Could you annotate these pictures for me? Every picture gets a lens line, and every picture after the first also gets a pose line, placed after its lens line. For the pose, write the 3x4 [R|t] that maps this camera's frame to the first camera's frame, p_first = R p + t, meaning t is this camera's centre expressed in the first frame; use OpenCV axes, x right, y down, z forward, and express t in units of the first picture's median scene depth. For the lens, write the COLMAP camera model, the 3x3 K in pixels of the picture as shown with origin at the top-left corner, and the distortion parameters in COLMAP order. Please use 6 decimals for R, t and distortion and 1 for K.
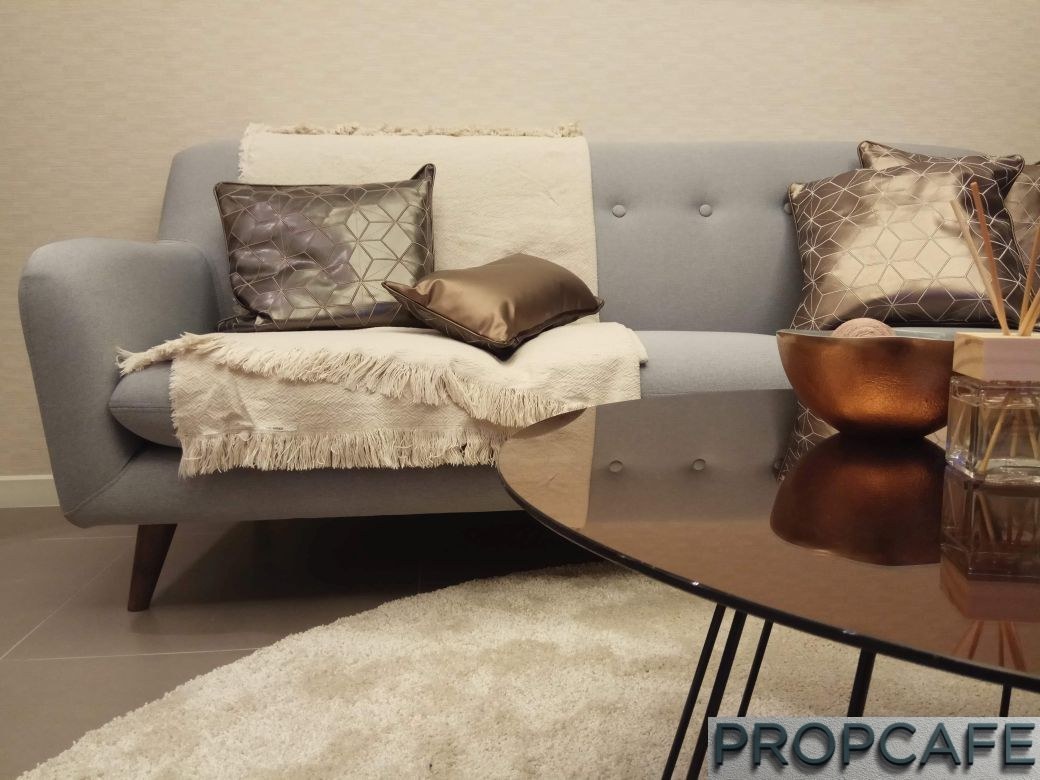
lens RADIAL K [[811.2, 0, 521.4], [0, 811.2, 385.2], [0, 0, 1]] dist [0.032212, -0.018019]
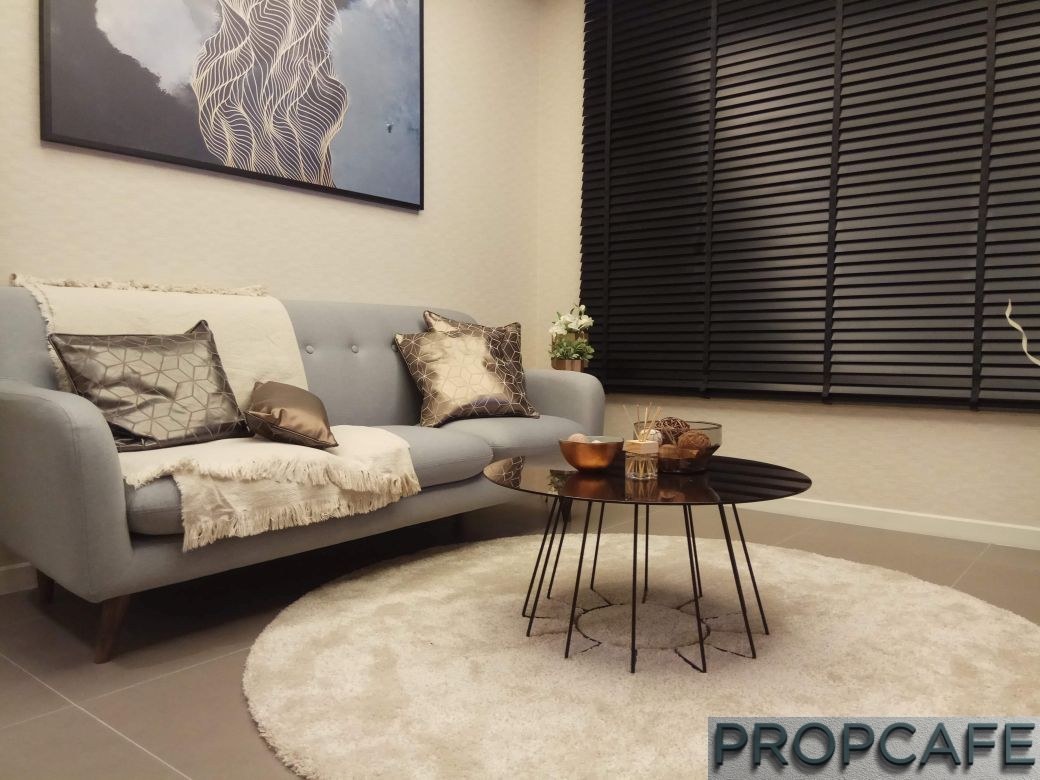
lens RADIAL K [[811.2, 0, 519.5], [0, 811.2, 390.9], [0, 0, 1]] dist [0.032212, -0.018019]
pose [[0.699280, -0.034862, 0.713997, -1.054037], [0.075716, 0.996804, -0.025485, -0.100218], [-0.710826, 0.071883, 0.699685, -0.536076]]
